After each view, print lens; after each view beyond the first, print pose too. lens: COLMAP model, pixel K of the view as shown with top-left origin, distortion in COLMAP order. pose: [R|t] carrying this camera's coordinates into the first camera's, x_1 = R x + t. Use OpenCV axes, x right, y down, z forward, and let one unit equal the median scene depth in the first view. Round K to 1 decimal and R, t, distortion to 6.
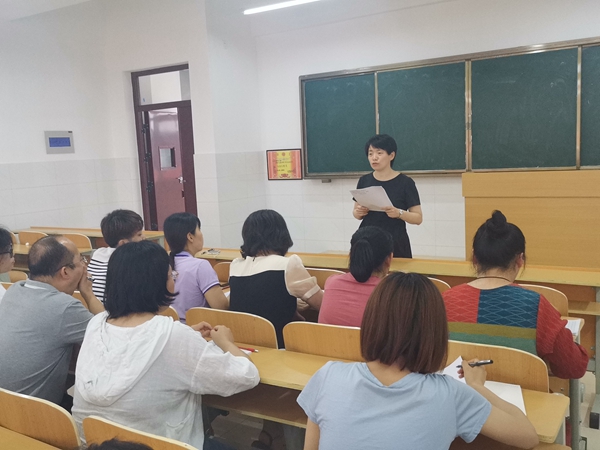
lens RADIAL K [[598.8, 0, 300.0], [0, 598.8, 225.0], [0, 0, 1]] dist [0.015721, 0.010382]
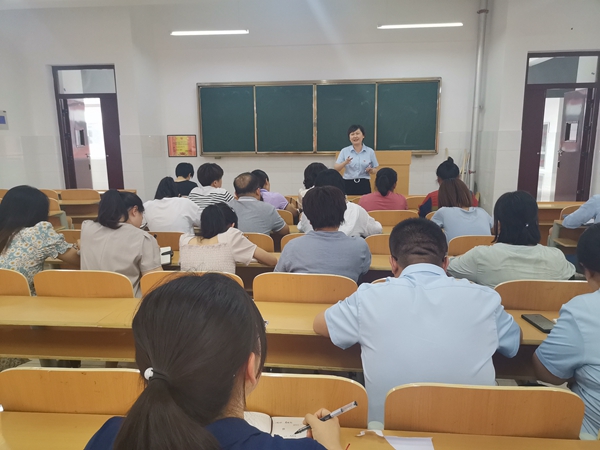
lens RADIAL K [[452.7, 0, 300.0], [0, 452.7, 225.0], [0, 0, 1]] dist [0.022519, 0.002091]
pose [[0.882006, -0.050195, 0.468557, -0.302098], [0.028398, 0.998165, 0.053473, 0.036647], [-0.470381, -0.033858, 0.881814, -0.077636]]
